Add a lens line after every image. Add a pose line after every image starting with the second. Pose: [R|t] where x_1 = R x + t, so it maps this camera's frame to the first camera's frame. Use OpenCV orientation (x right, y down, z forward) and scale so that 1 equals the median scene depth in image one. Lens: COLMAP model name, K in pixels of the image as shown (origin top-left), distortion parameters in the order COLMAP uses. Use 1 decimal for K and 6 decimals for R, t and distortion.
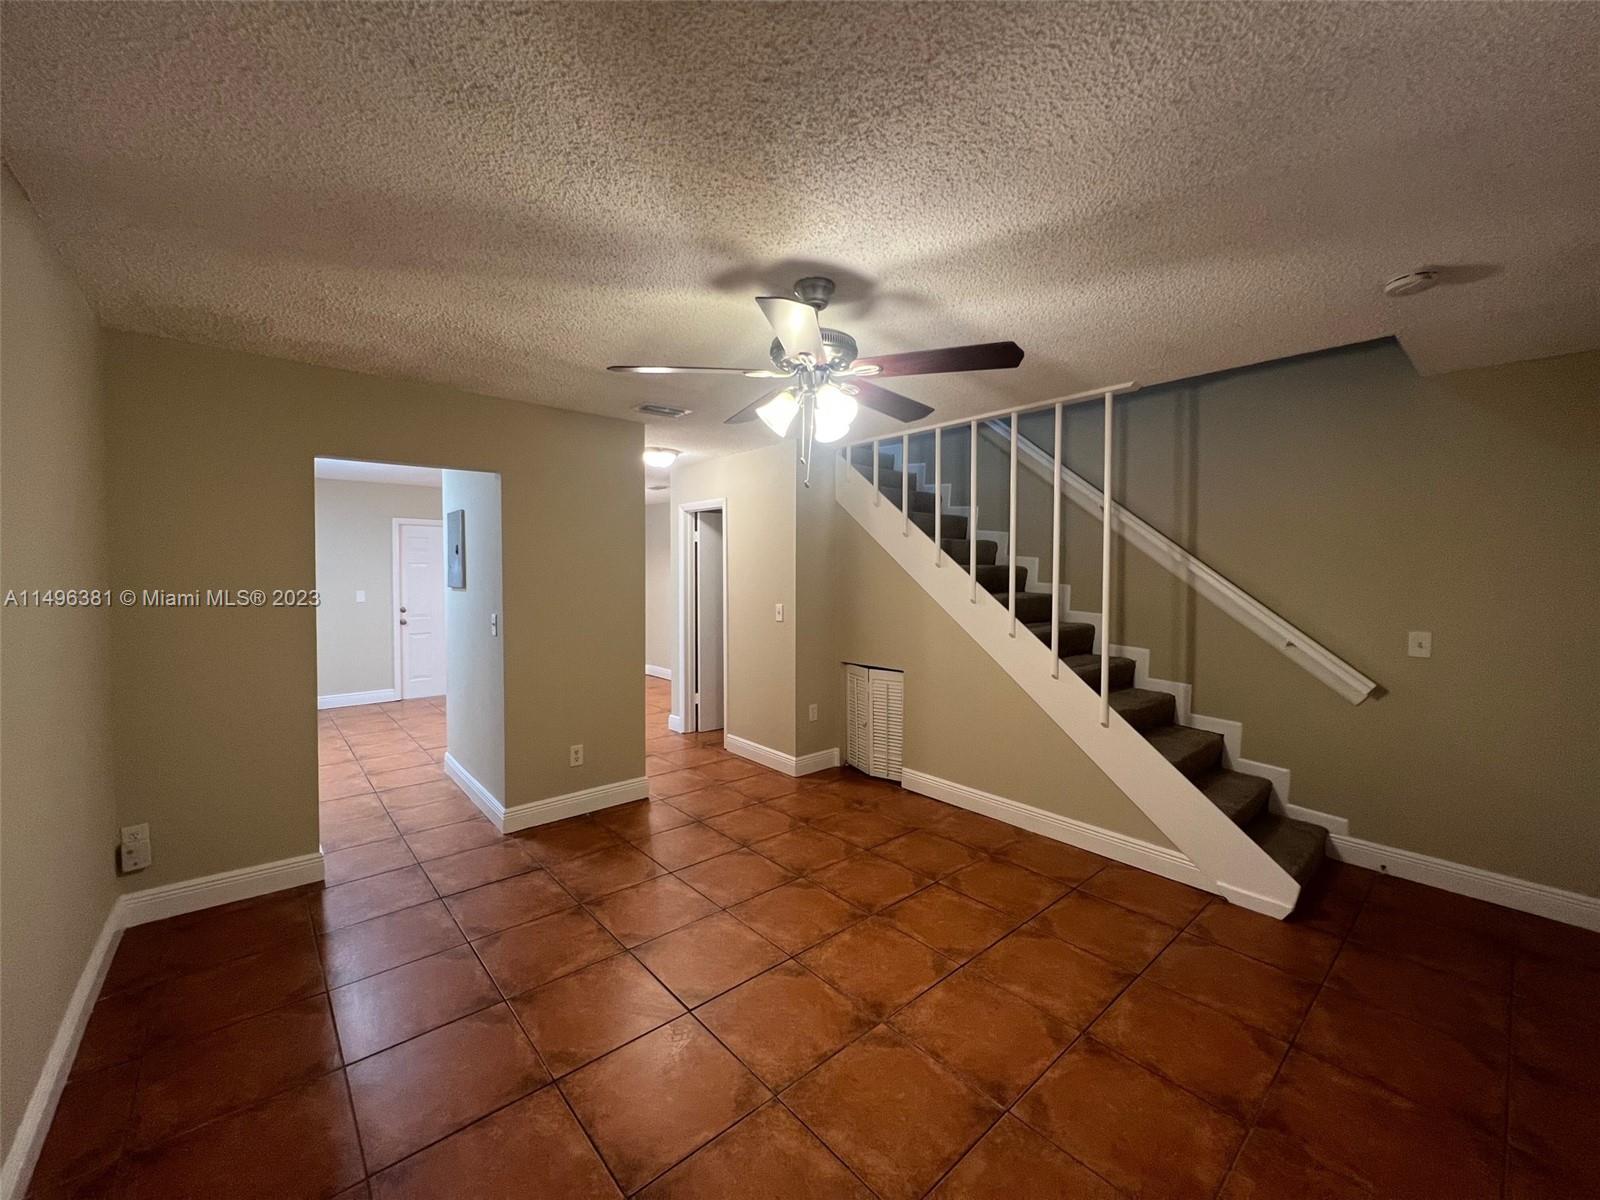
lens RADIAL K [[640.8, 0, 797.3], [0, 640.8, 593.1], [0, 0, 1]] dist [0.000665, 0.000055]
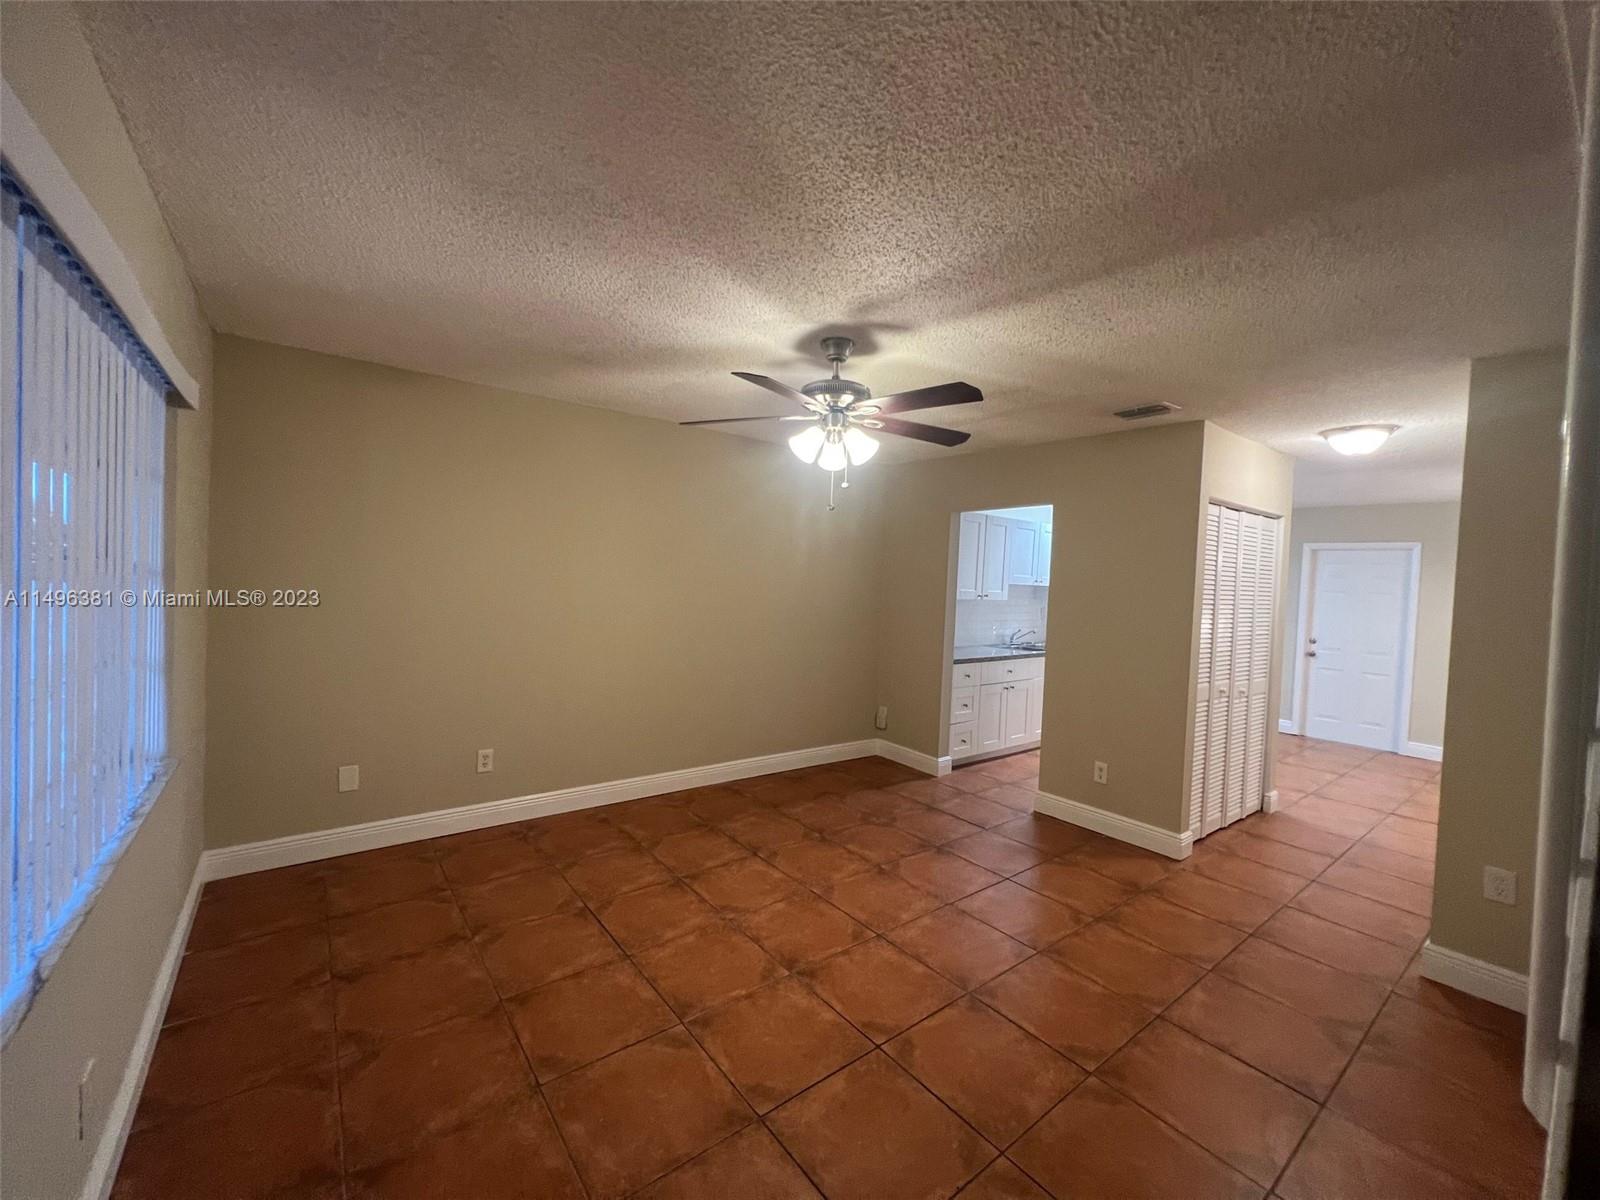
lens RADIAL K [[640.8, 0, 797.3], [0, 640.8, 593.1], [0, 0, 1]] dist [0.000665, 0.000055]
pose [[-0.061566, 0.019173, -0.997919, 1.064632], [-0.075883, 0.996832, 0.023834, -0.024589], [0.995214, 0.077192, -0.059916, 0.874344]]
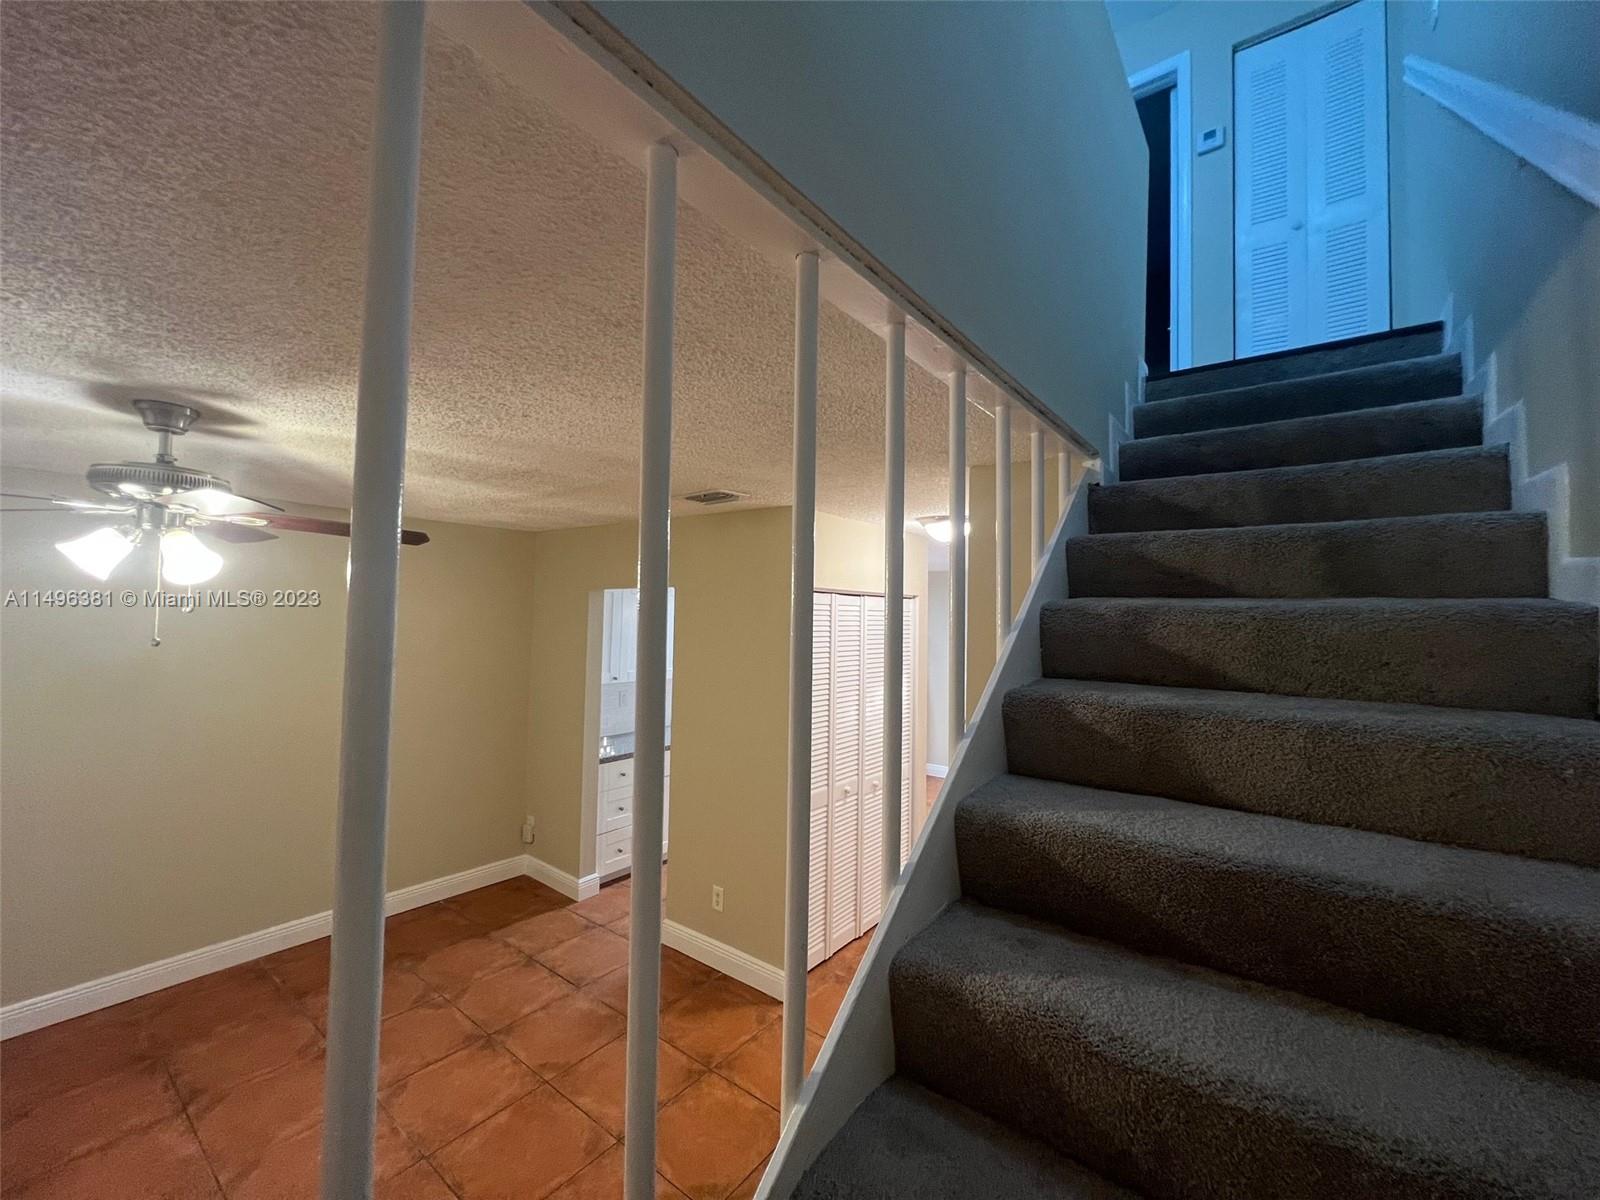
lens RADIAL K [[640.8, 0, 797.3], [0, 640.8, 593.1], [0, 0, 1]] dist [0.000665, 0.000055]
pose [[0.195372, -0.032772, -0.980182, 0.857744], [-0.050979, 0.997751, -0.043521, -0.204282], [0.979403, 0.058472, 0.193262, 1.415851]]
